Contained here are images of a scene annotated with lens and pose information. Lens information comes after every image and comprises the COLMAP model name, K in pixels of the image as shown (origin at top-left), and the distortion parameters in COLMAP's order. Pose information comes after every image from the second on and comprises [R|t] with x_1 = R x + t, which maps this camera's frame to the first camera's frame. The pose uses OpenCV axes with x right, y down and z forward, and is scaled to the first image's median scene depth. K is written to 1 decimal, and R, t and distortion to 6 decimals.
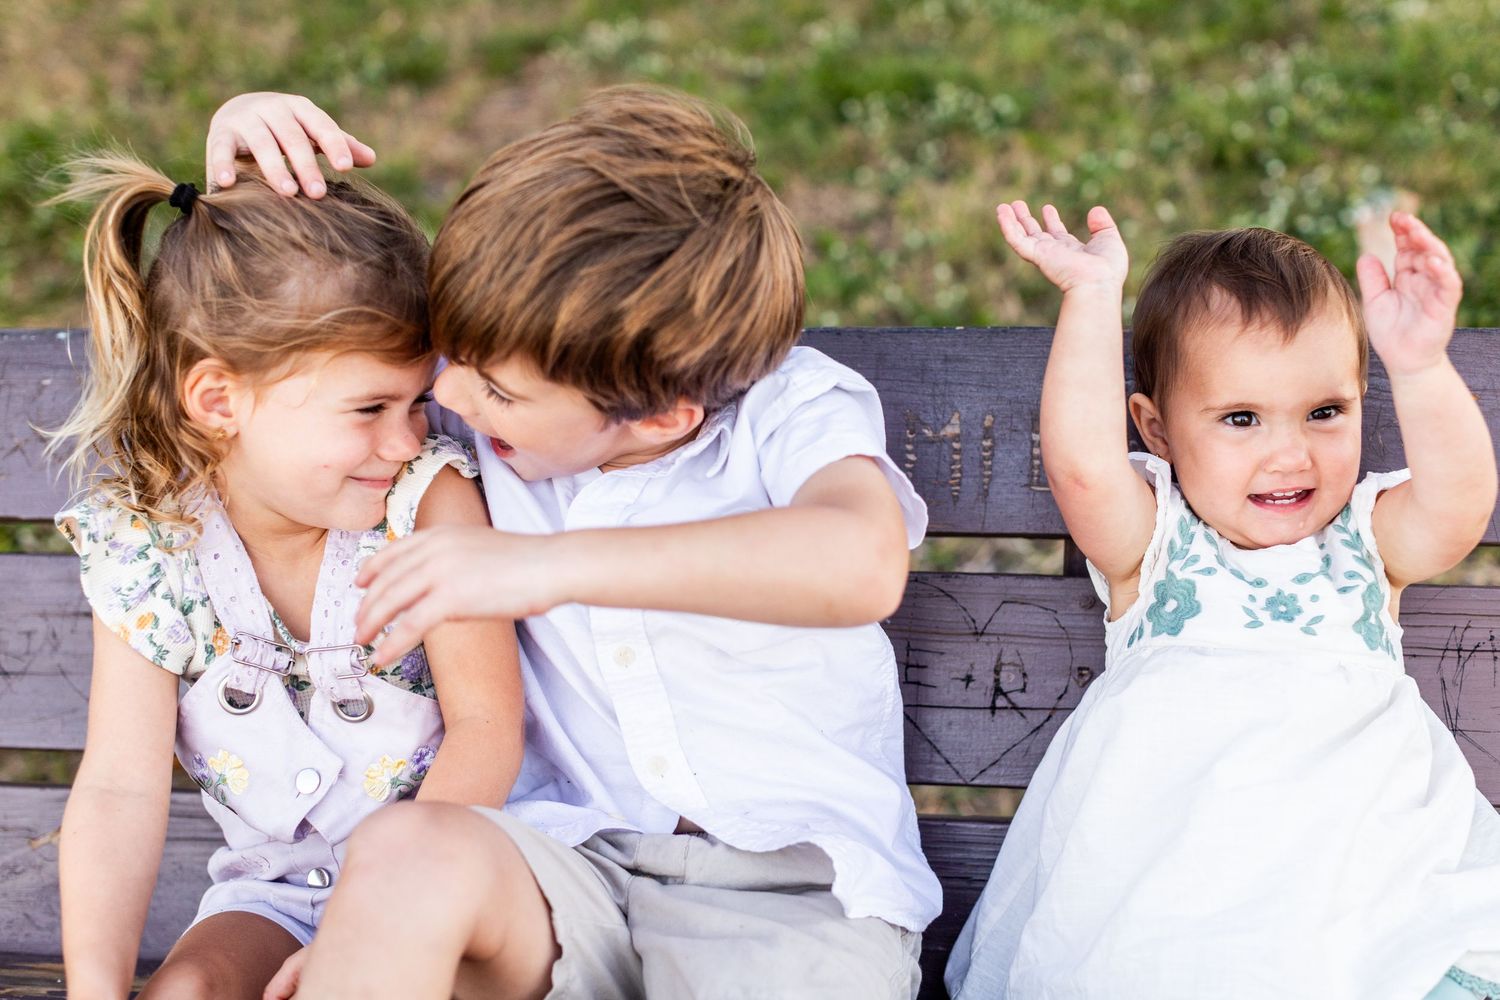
lens RADIAL K [[2260.6, 0, 752.2], [0, 2260.6, 504.8], [0, 0, 1]] dist [-0.019775, 0.000000]
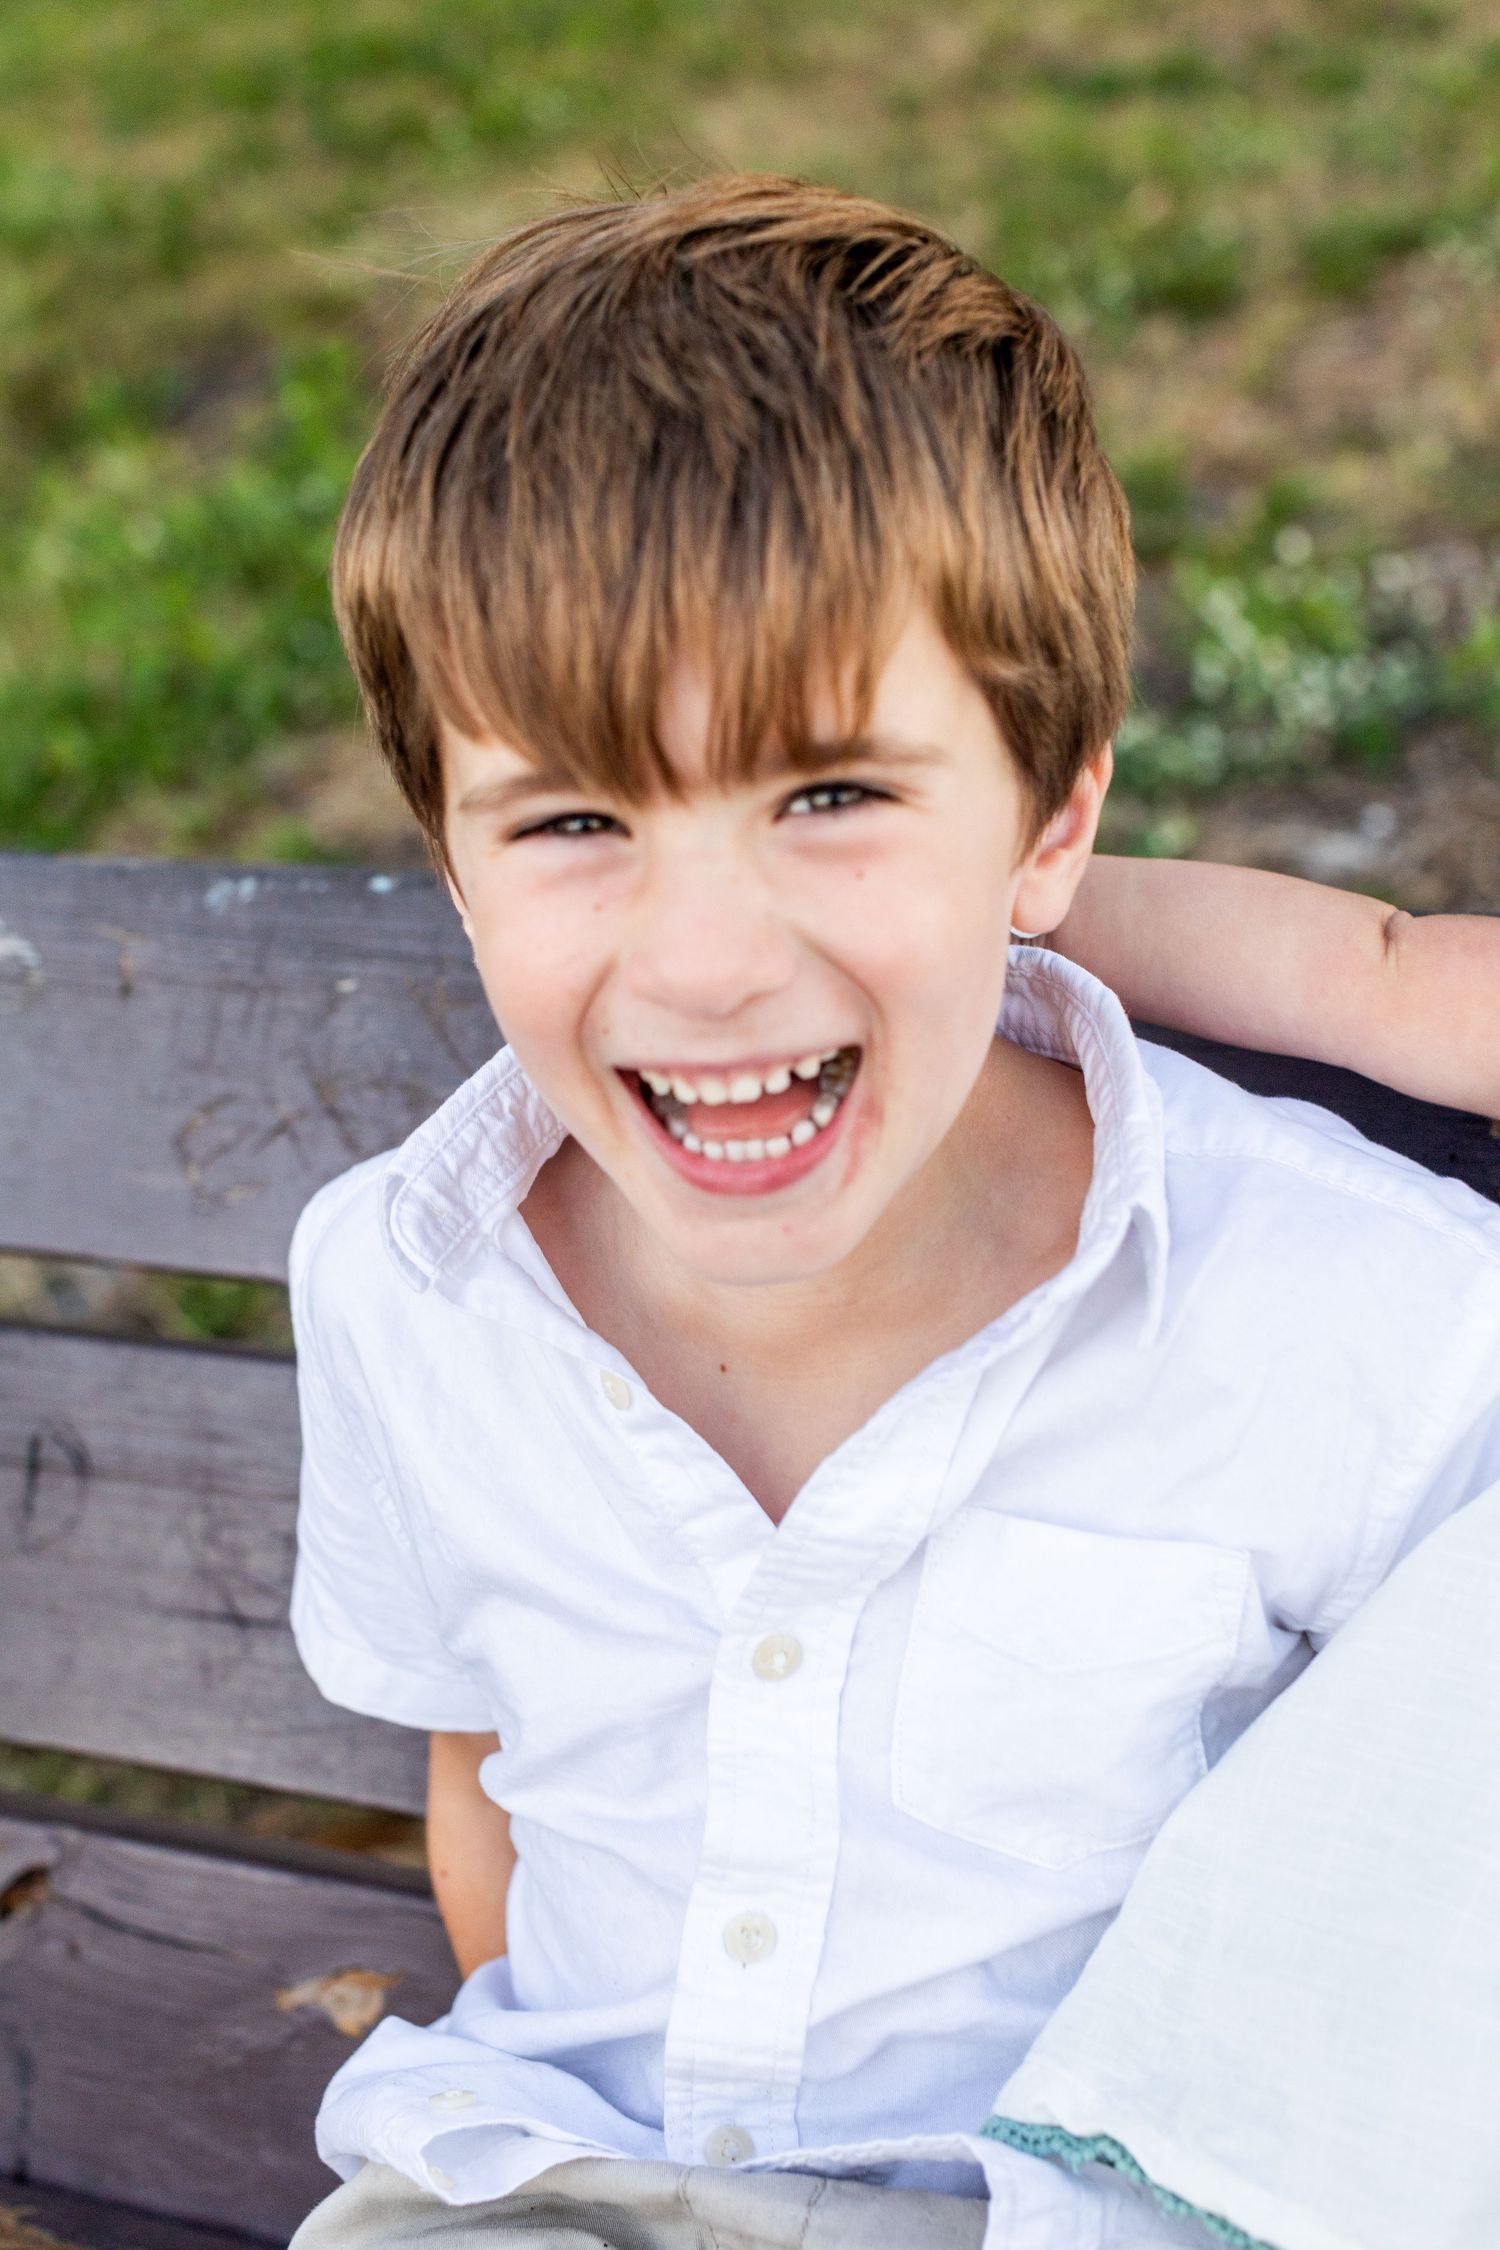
lens RADIAL K [[3390.9, 0, 742.7], [0, 3390.9, 1134.9], [0, 0, 1]] dist [-0.019775, 0.000000]
pose [[0.962948, 0.045965, -0.265742, -0.053297], [-0.031823, 0.997851, 0.057284, -0.066039], [0.267804, -0.046705, 0.962341, 0.363269]]
